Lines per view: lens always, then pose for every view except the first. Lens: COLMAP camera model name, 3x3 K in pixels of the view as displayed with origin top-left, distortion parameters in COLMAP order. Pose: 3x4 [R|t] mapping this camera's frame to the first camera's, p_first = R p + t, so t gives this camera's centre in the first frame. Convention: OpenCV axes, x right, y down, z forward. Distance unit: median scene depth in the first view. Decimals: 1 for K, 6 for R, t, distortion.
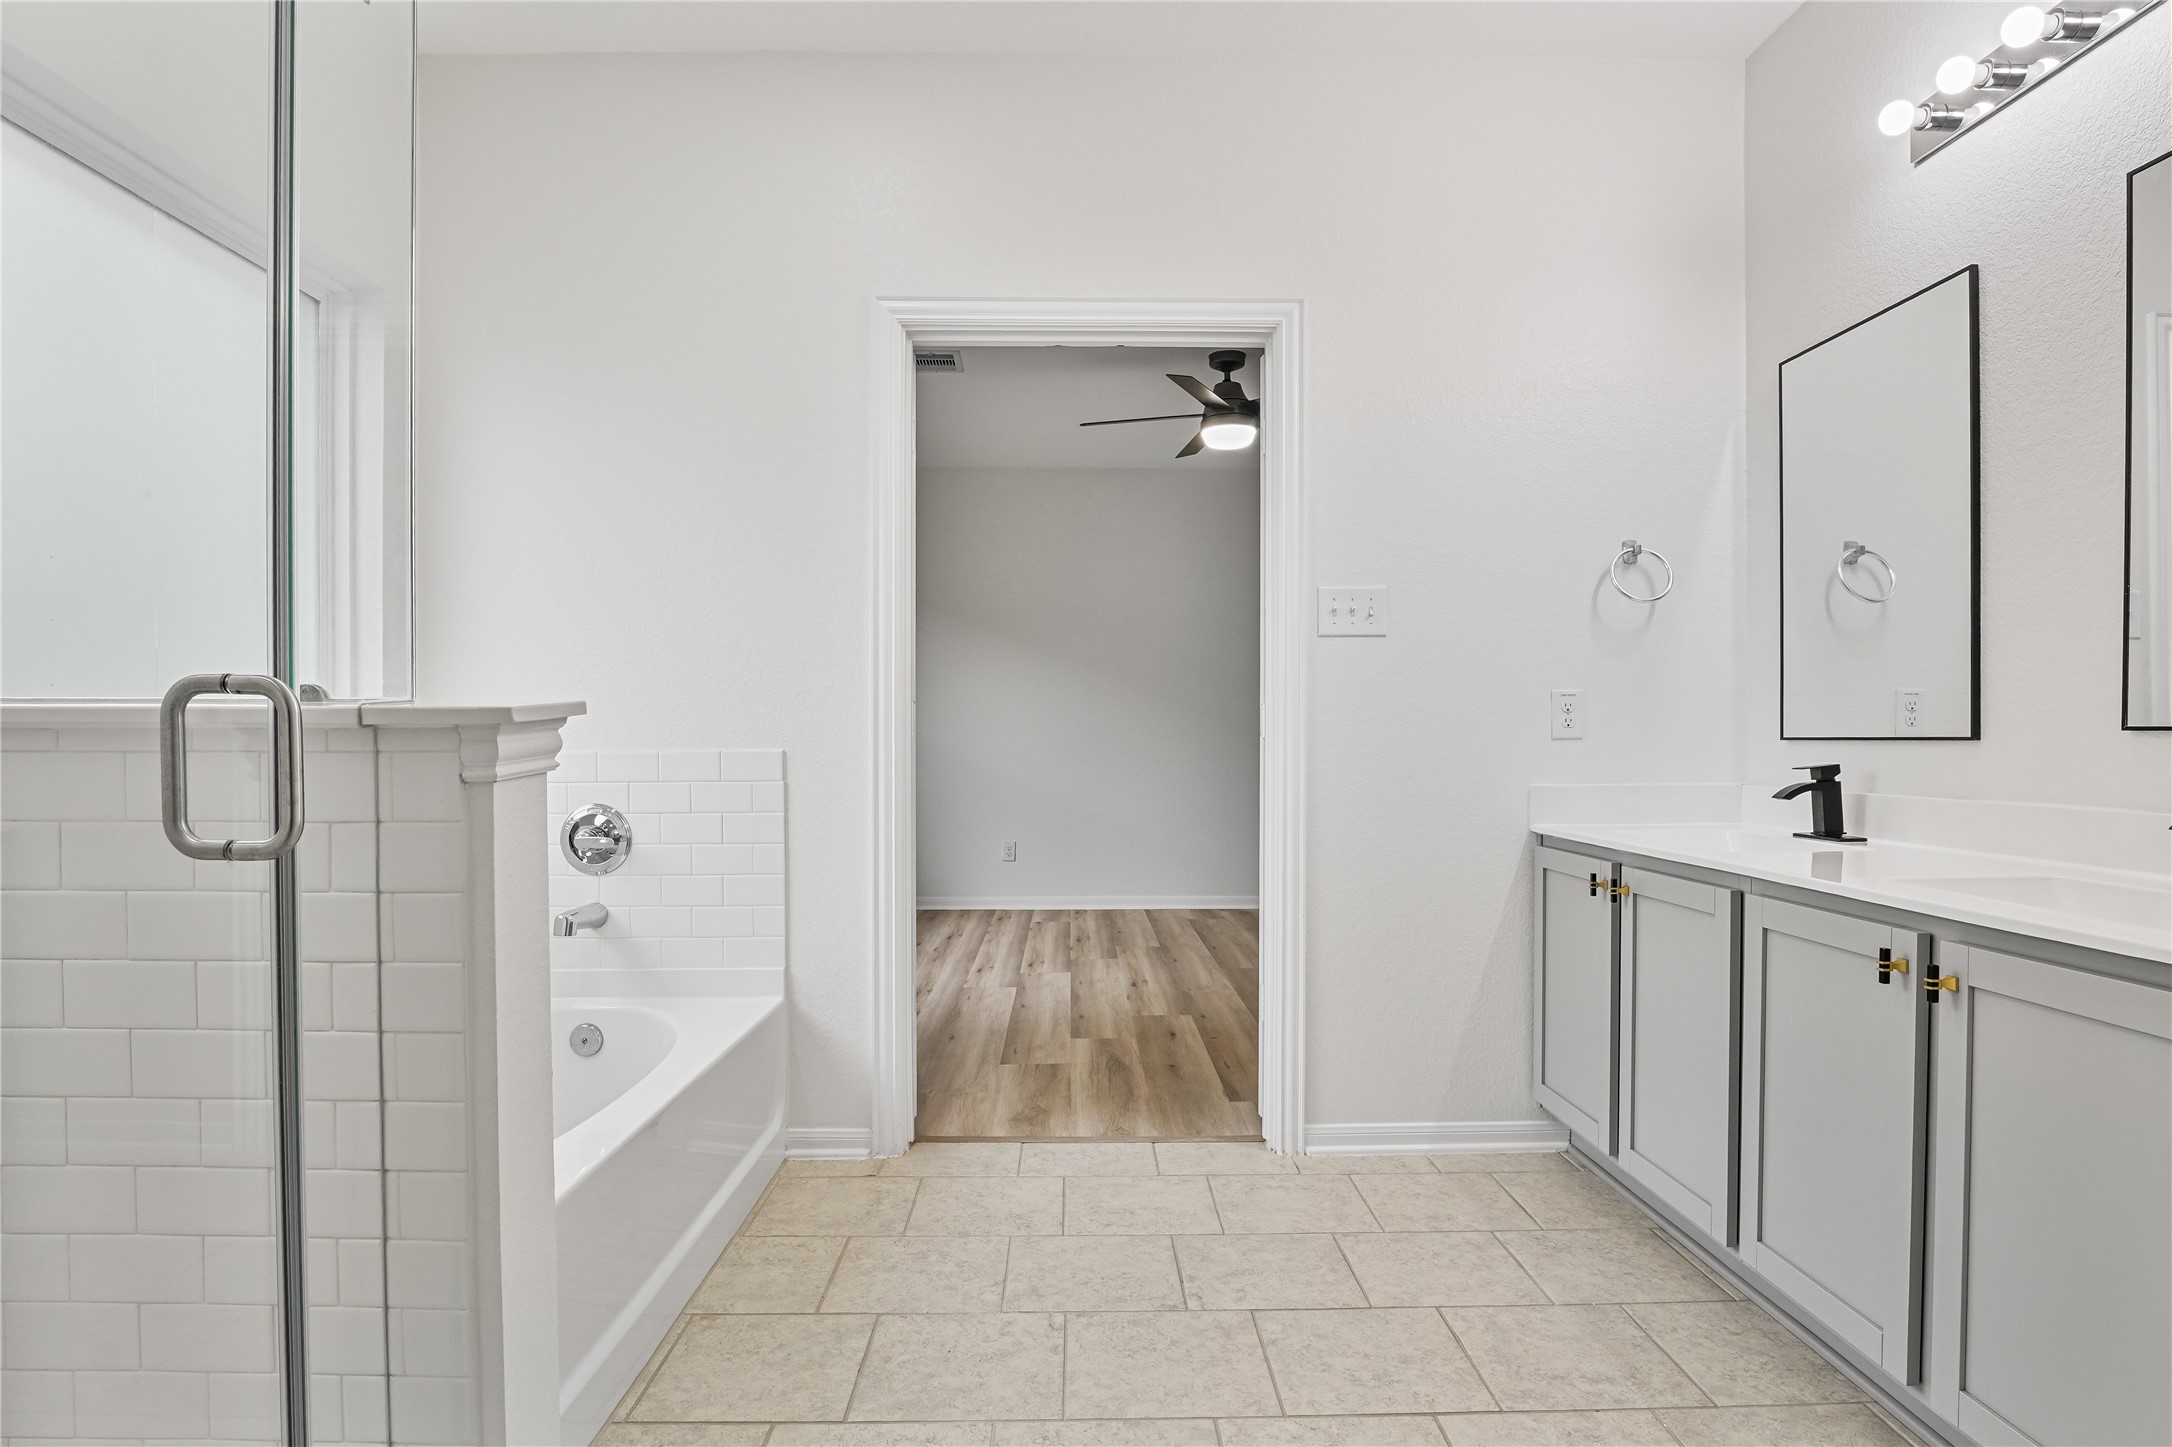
lens RADIAL K [[1176.9, 0, 1086.9], [0, 1176.9, 748.5], [0, 0, 1]] dist [-0.023049, 0.001015]
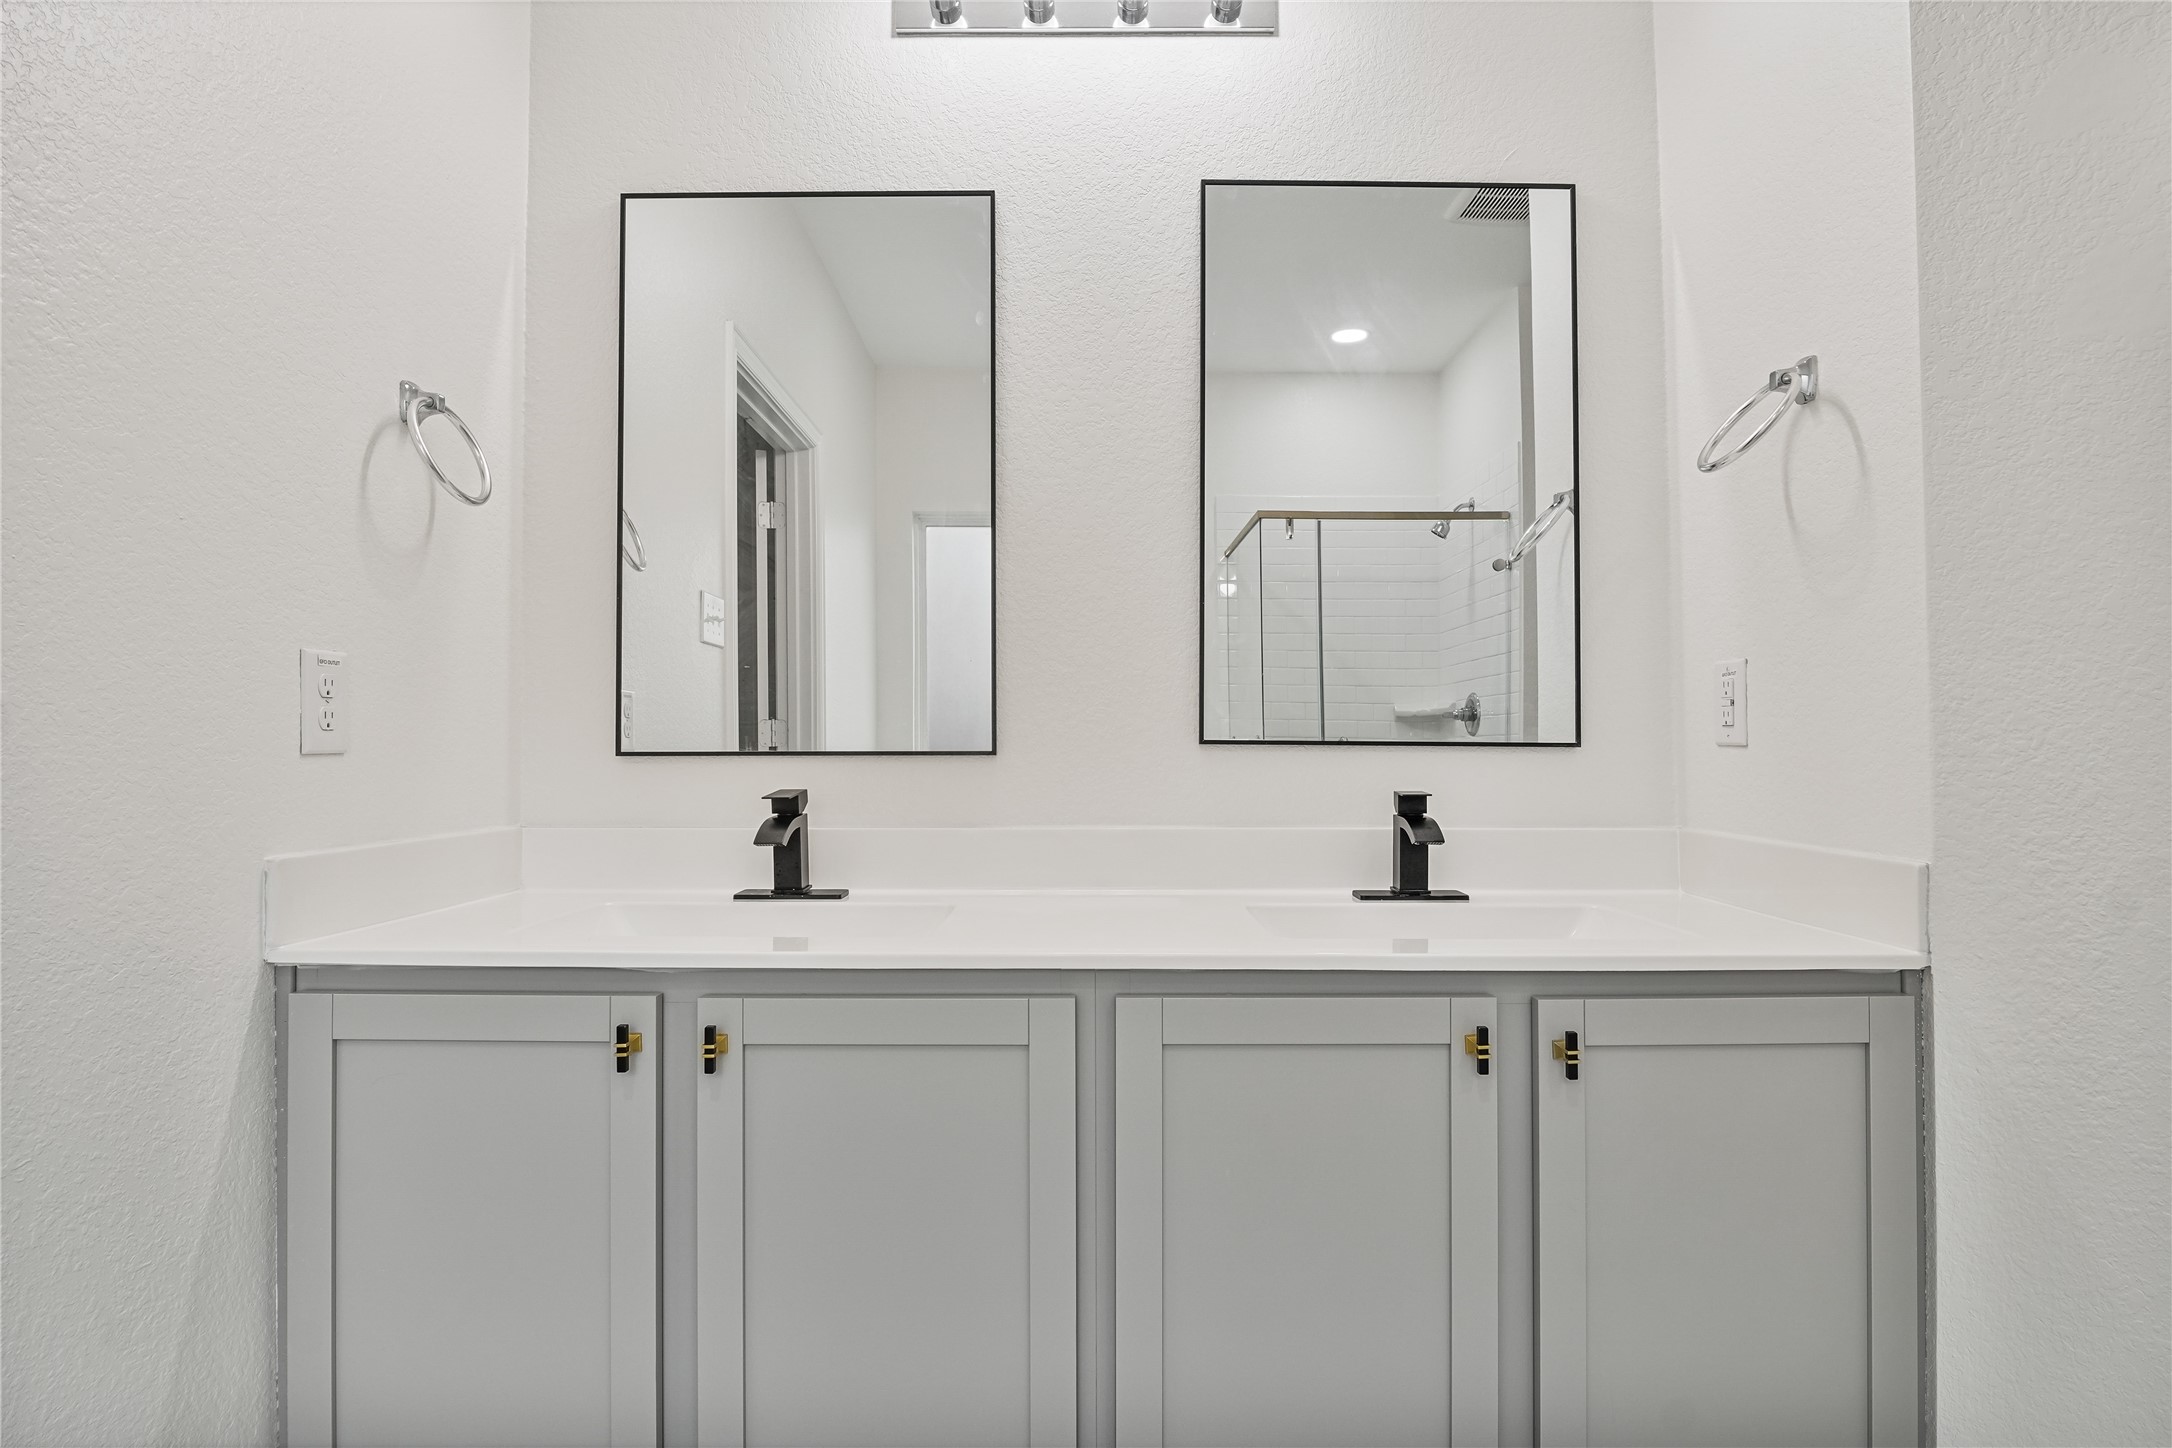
lens RADIAL K [[1110.1, 0, 1086.0], [0, 1110.1, 724.0], [0, 0, 1]] dist [-0.026692, 0.000192]
pose [[0.030182, 0.015153, 0.999430, -0.026263], [0.009181, 0.999839, -0.015437, -0.010960], [-0.999502, 0.009641, 0.030038, 0.683693]]
